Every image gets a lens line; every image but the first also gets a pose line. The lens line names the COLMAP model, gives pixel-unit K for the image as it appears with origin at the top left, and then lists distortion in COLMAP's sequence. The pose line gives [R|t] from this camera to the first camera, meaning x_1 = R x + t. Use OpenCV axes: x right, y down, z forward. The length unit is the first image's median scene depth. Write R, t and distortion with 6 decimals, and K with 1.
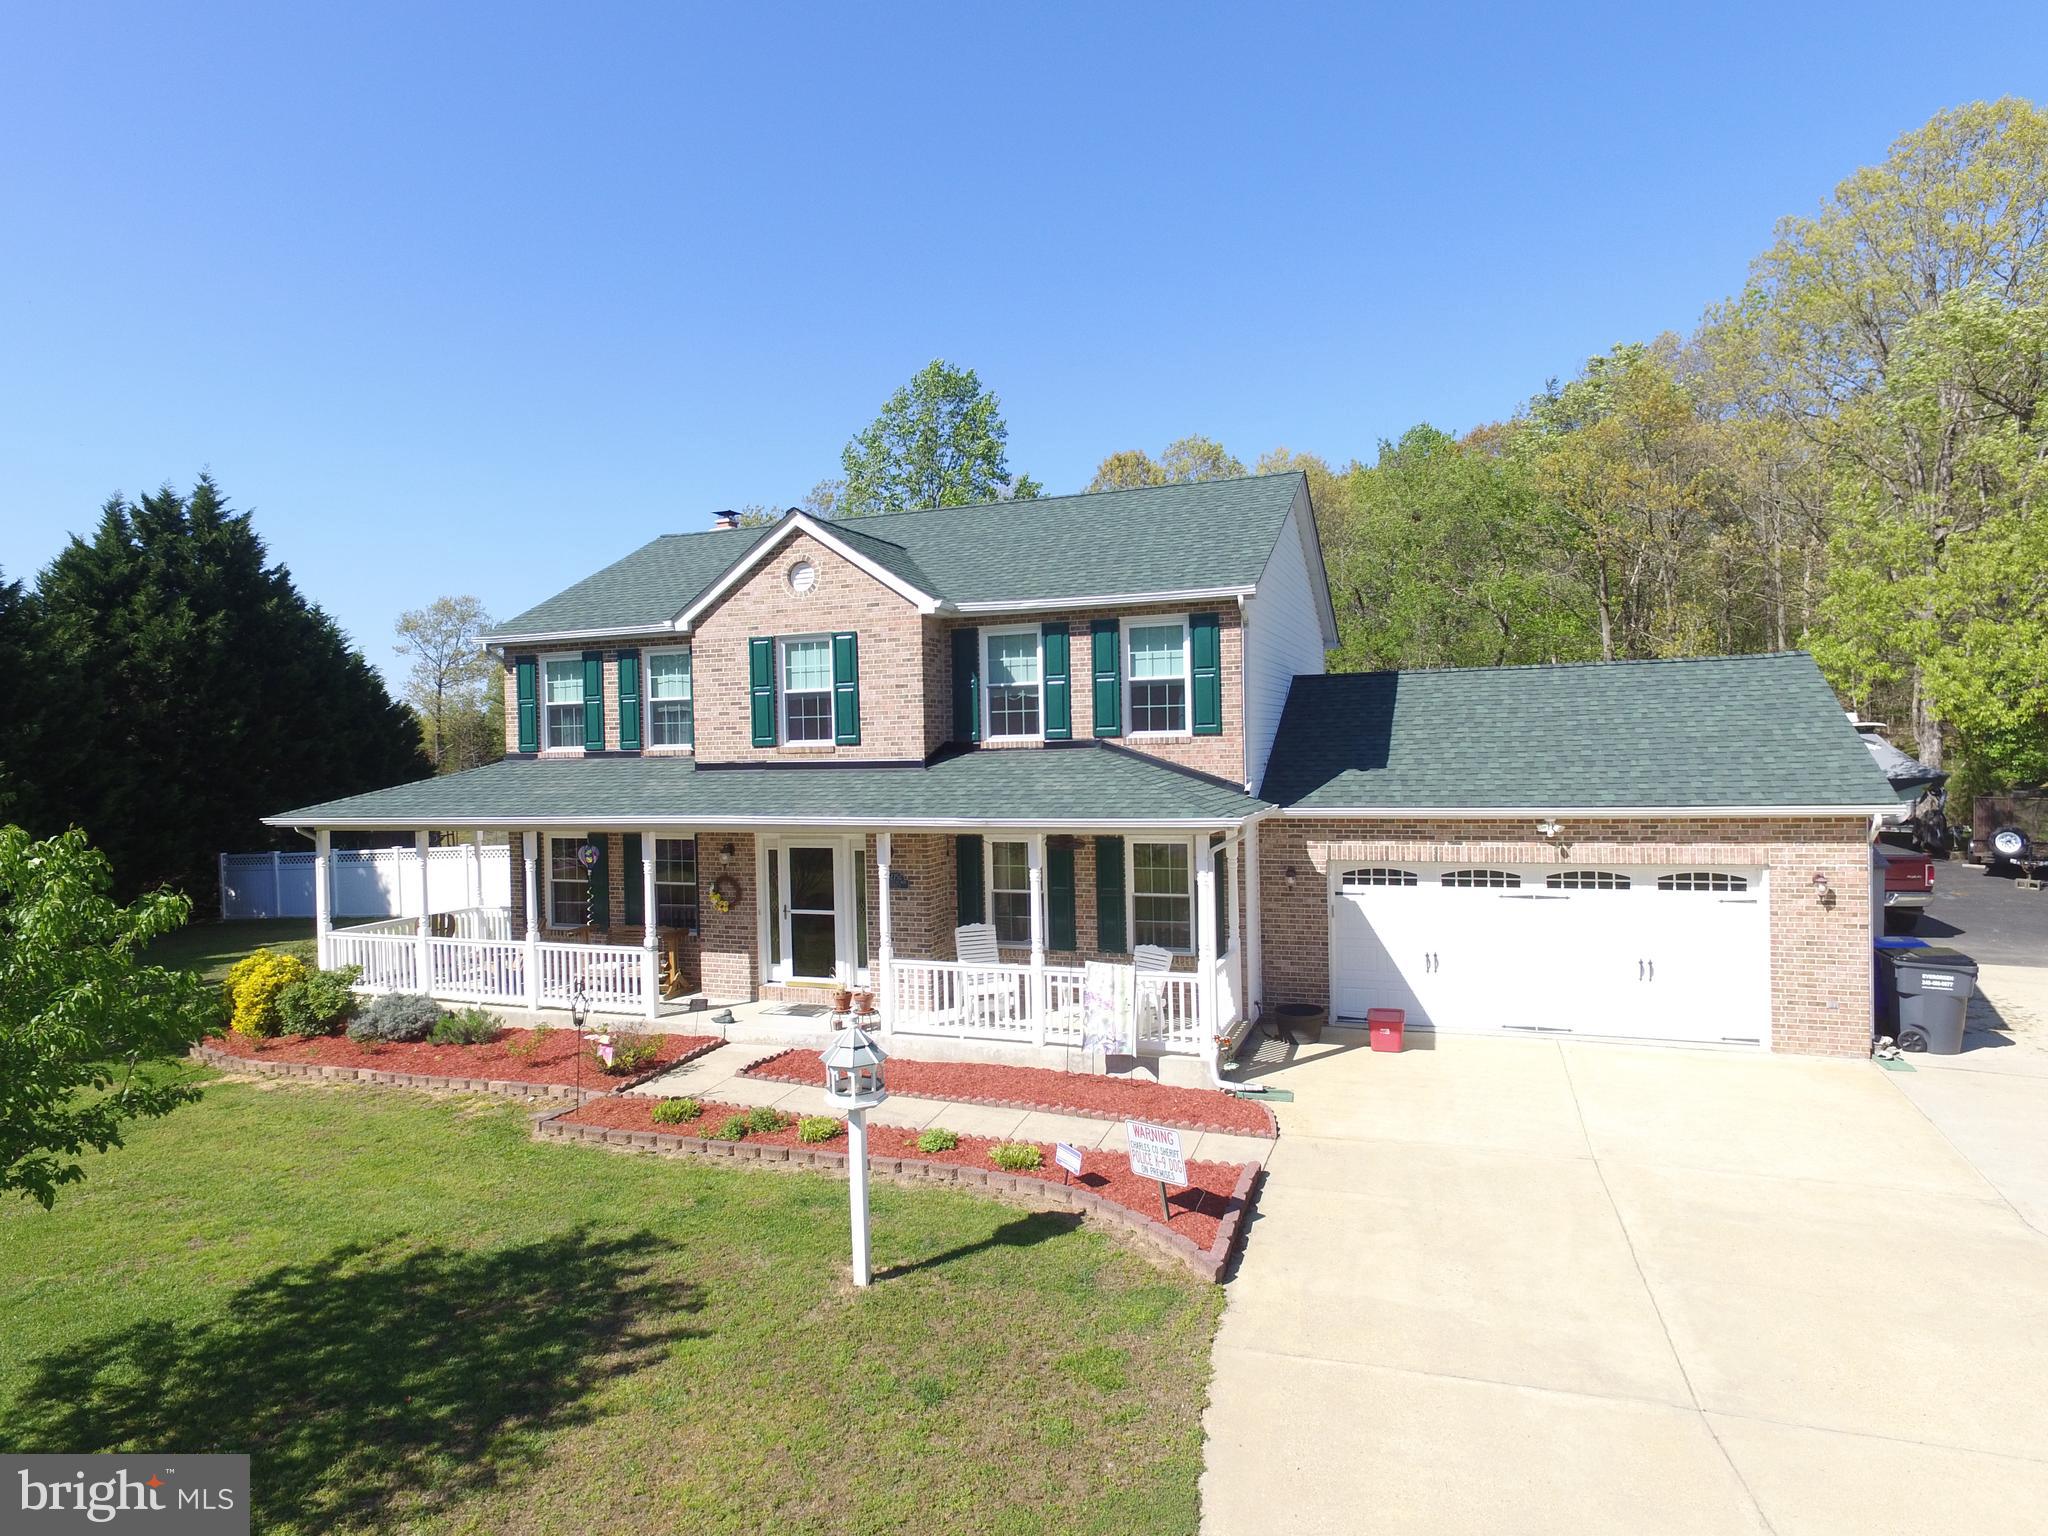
lens RADIAL K [[1200.7, 0, 1020.2], [0, 1200.7, 765.0], [0, 0, 1]] dist [-0.005834, 0.013160]
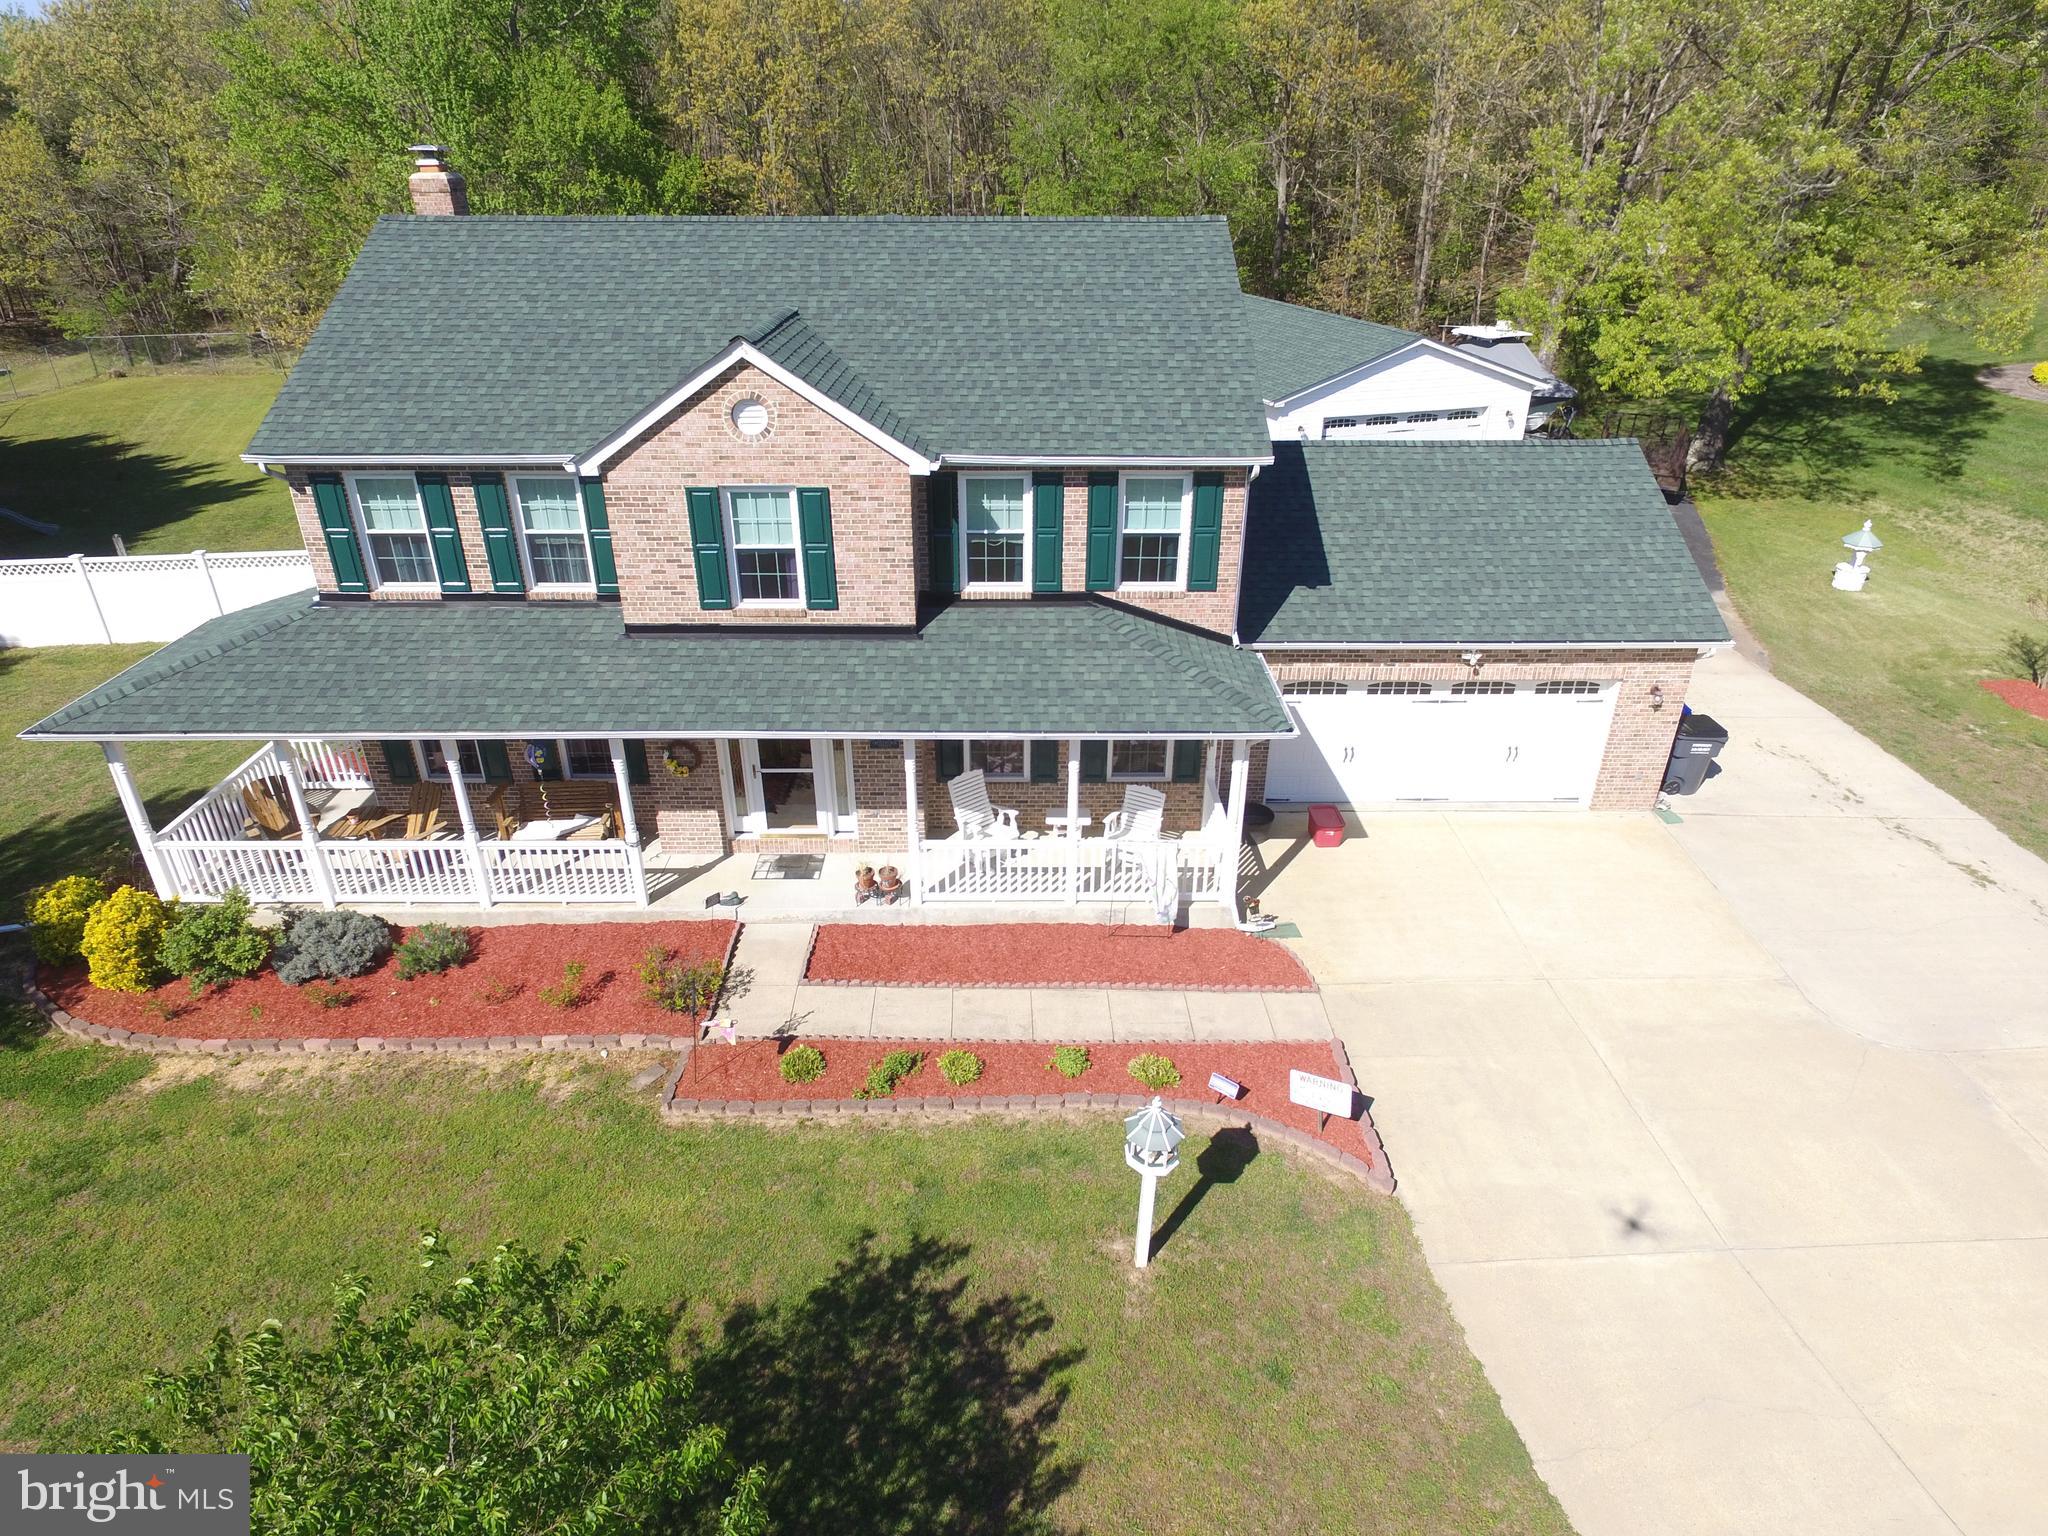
lens RADIAL K [[1203.3, 0, 1018.7], [0, 1203.3, 791.3], [0, 0, 1]] dist [-0.001295, 0.001171]
pose [[0.931177, -0.154948, 0.330001, -0.338584], [-0.016499, 0.886346, 0.462729, -0.330157], [-0.364194, -0.436327, 0.822789, 0.130714]]
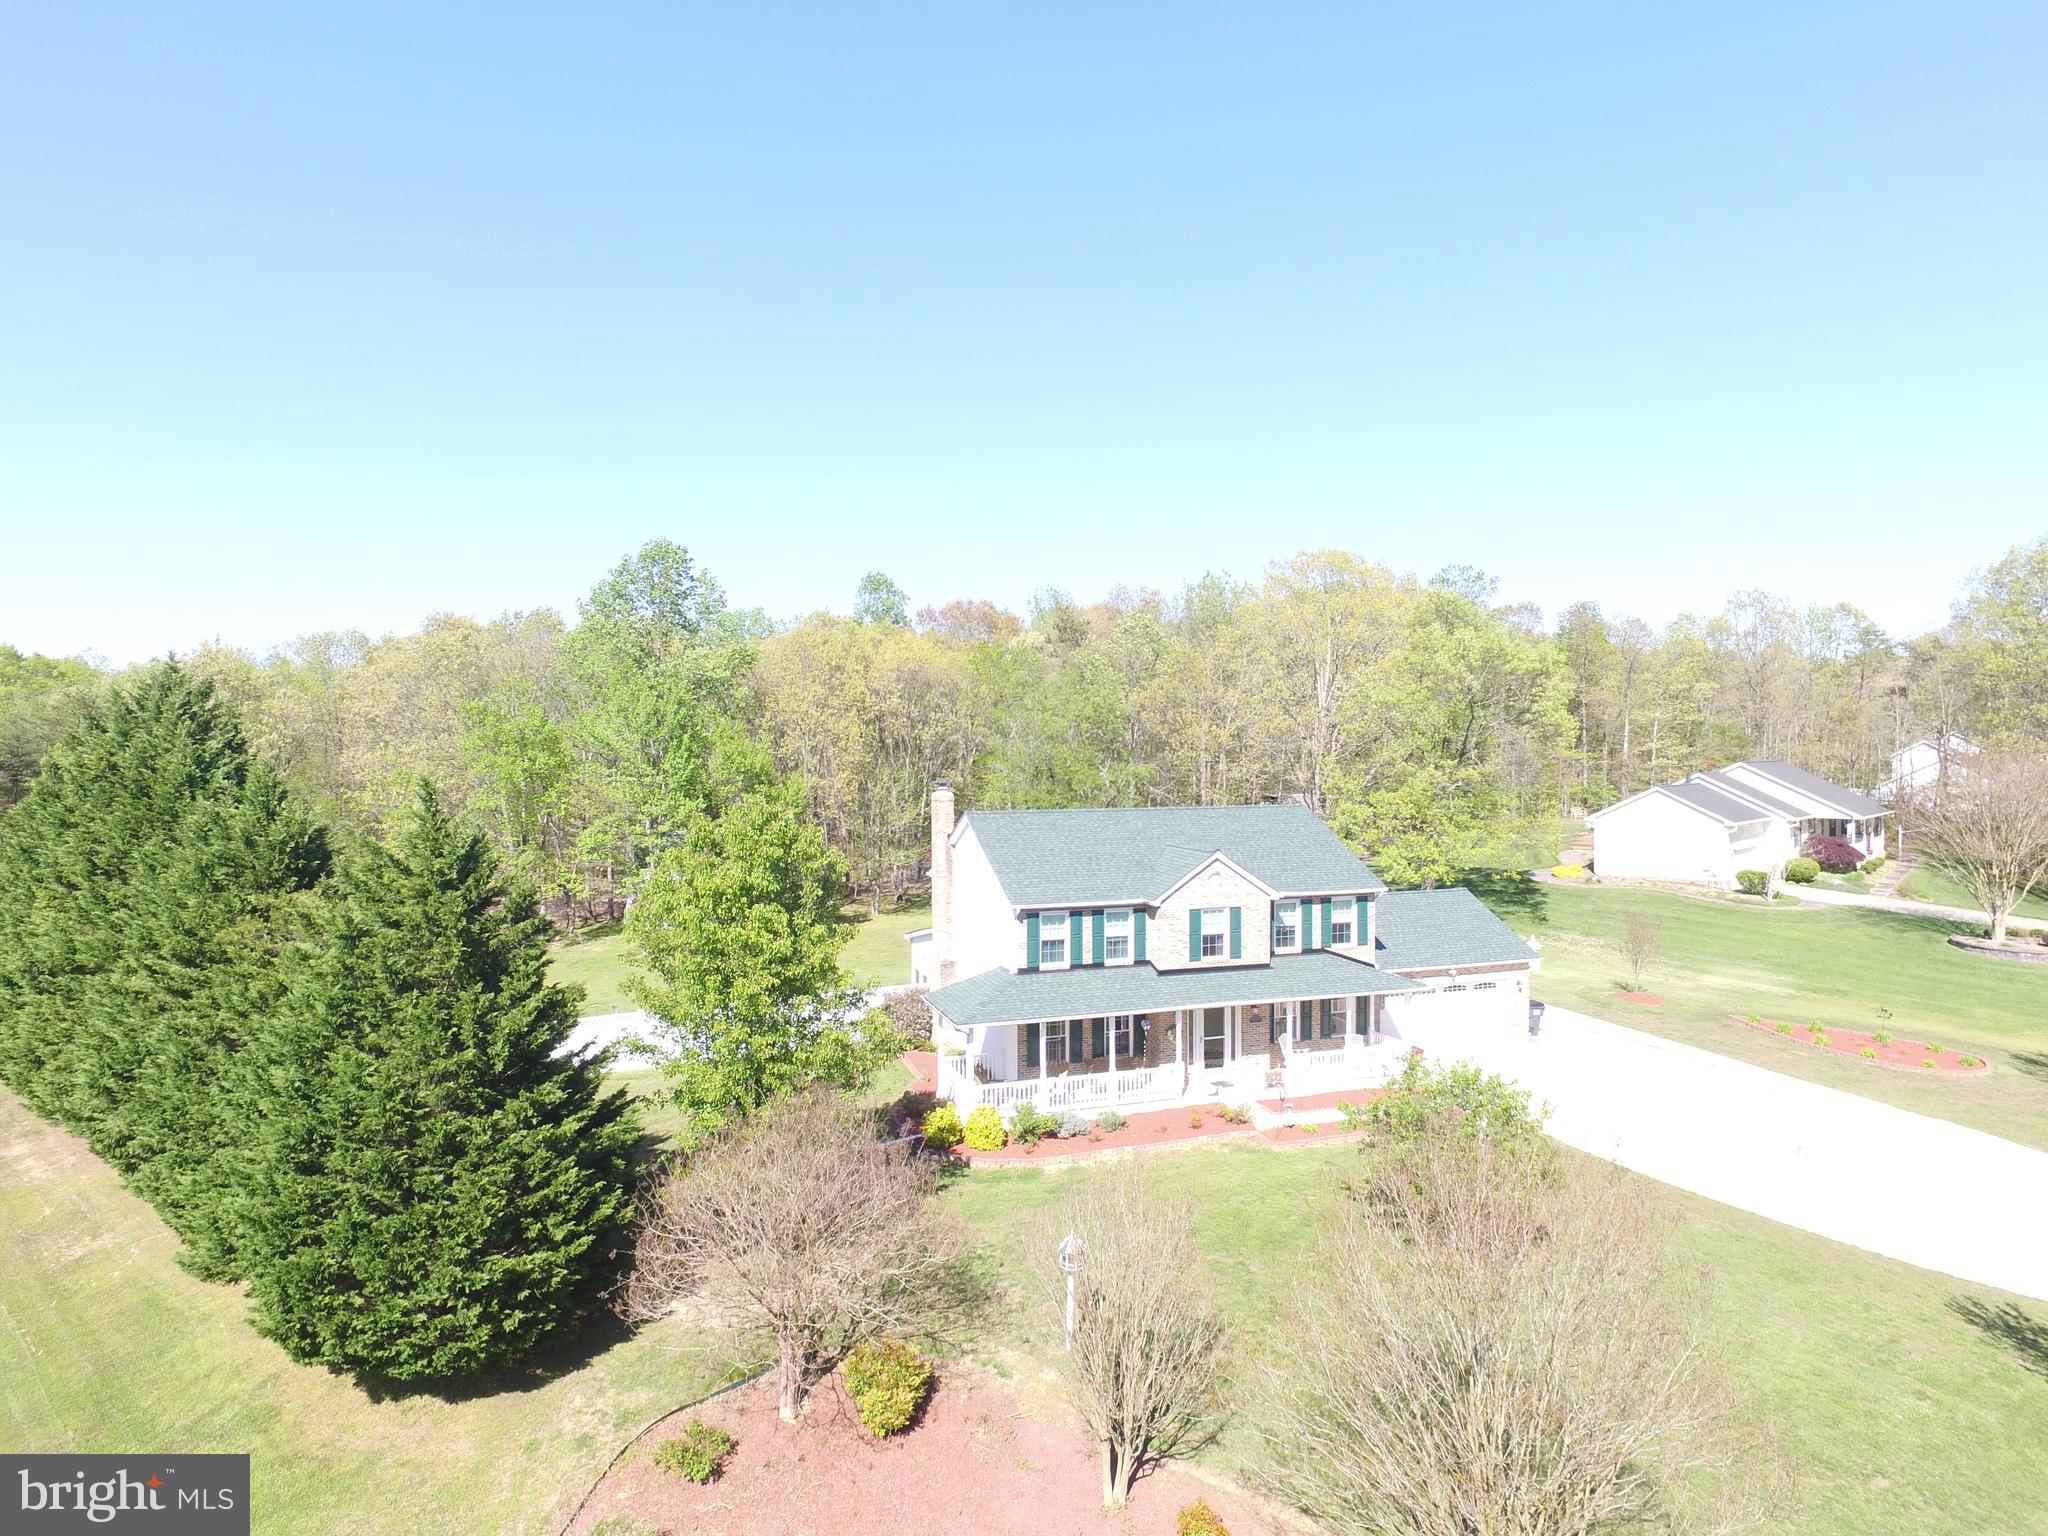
lens RADIAL K [[1294.8, 0, 1024.0], [0, 1294.8, 768.0], [0, 0, 1]] dist [-0.003268, 0.000430]
pose [[0.752135, 0.002630, 0.659004, -2.012028], [-0.009388, 0.999933, 0.006724, -0.379931], [-0.658942, -0.011244, 0.752110, -0.505717]]
